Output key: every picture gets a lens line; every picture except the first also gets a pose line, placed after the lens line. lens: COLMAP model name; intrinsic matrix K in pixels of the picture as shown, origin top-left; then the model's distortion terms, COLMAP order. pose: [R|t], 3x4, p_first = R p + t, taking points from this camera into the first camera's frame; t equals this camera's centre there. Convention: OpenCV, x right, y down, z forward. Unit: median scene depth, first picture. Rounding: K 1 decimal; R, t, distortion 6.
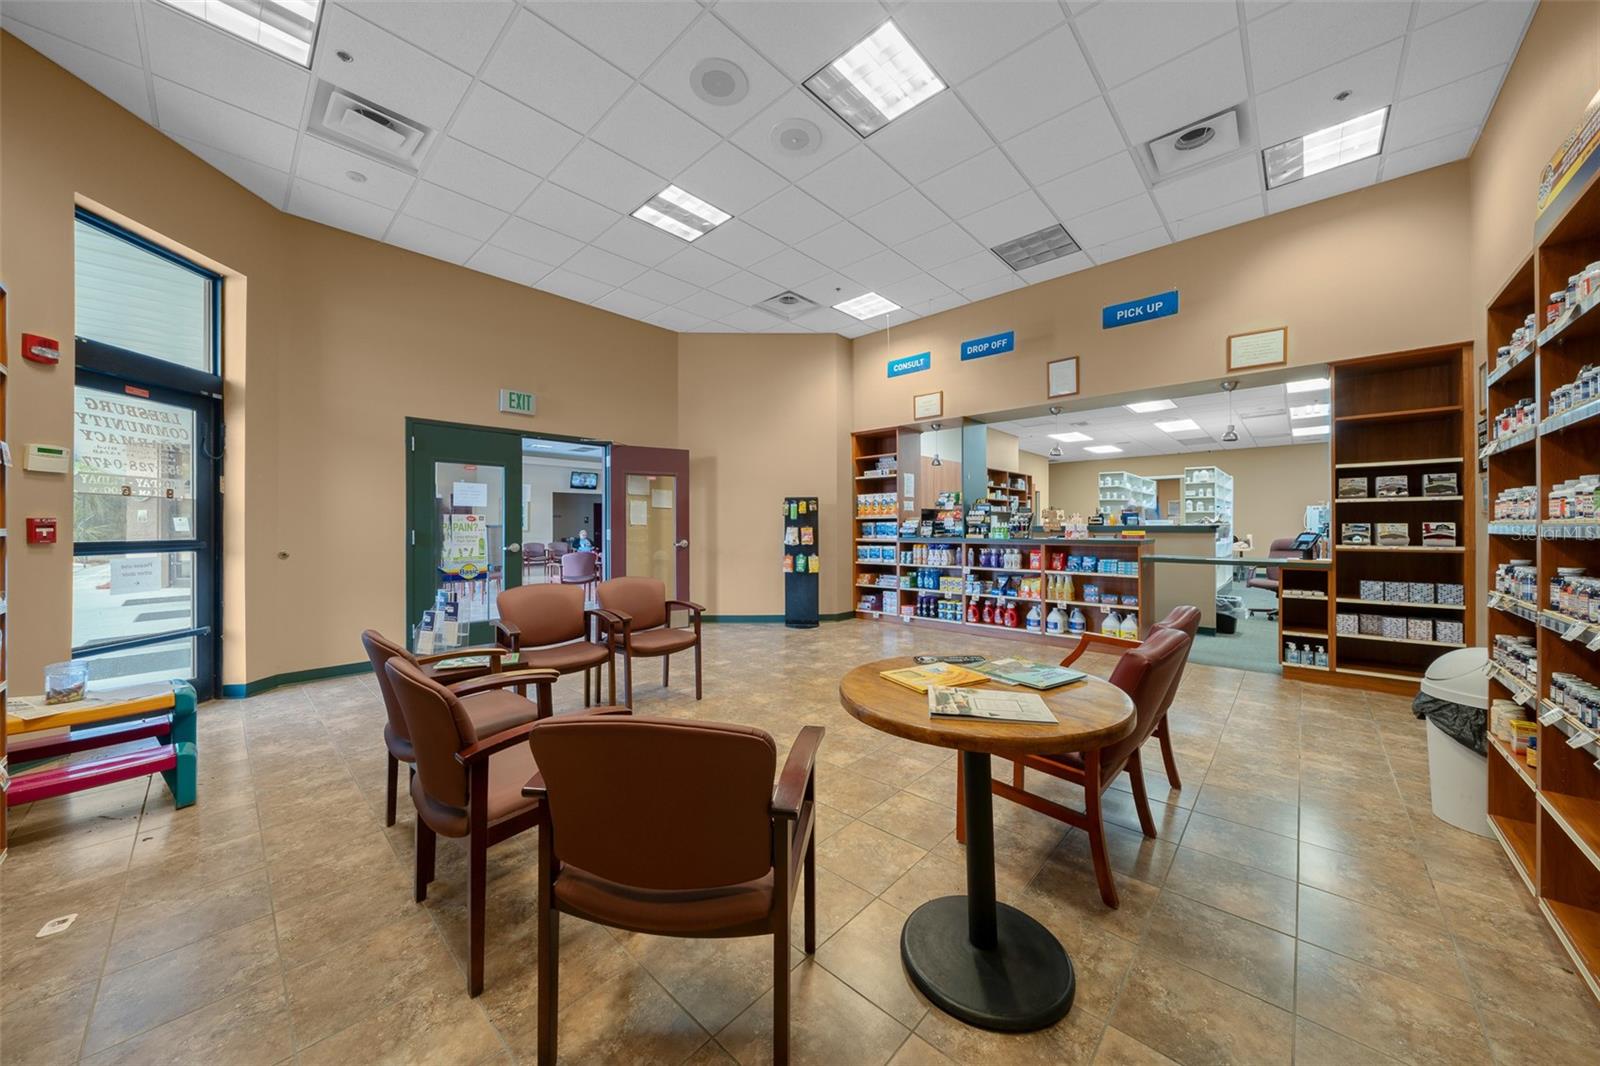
lens RADIAL K [[548.7, 0, 800.4], [0, 548.7, 523.7], [0, 0, 1]] dist [-0.000806, -0.000024]
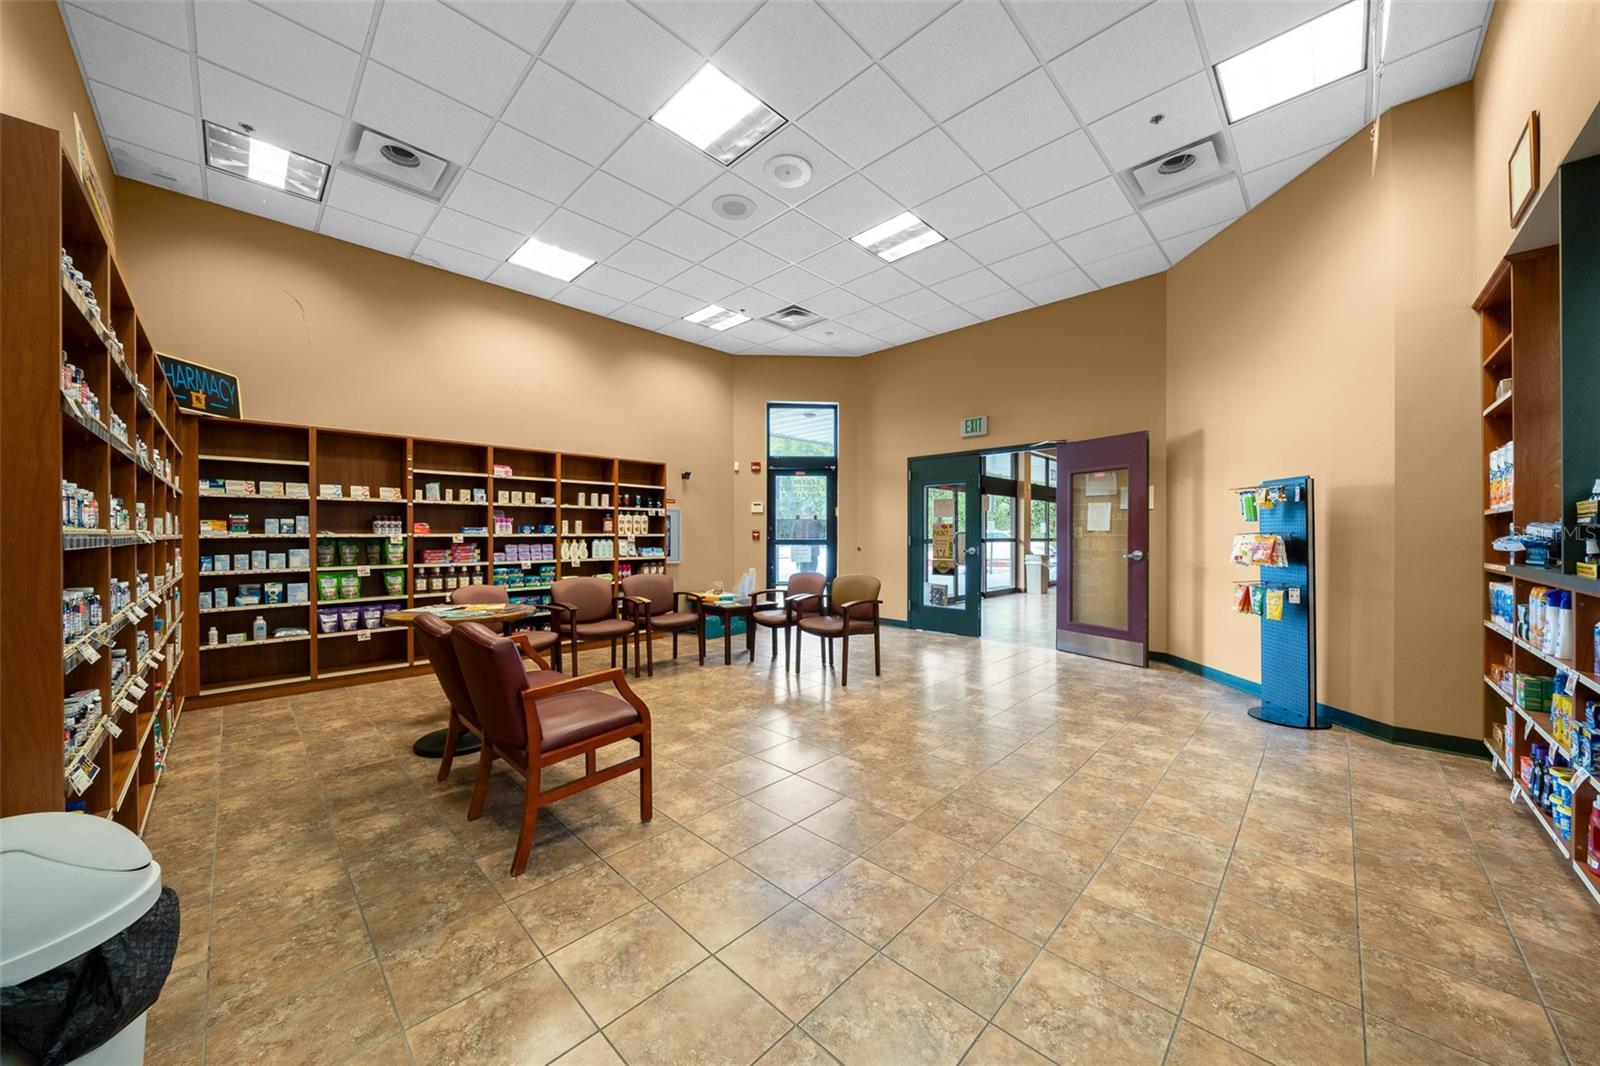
lens RADIAL K [[554.4, 0, 800.0], [0, 554.4, 533.0], [0, 0, 1]] dist [0.000029, 0.000011]
pose [[-0.022183, 0.003181, -0.999749, 0.941700], [0.008149, 0.999962, 0.003001, -0.001279], [0.999721, -0.008080, -0.022208, 0.913870]]
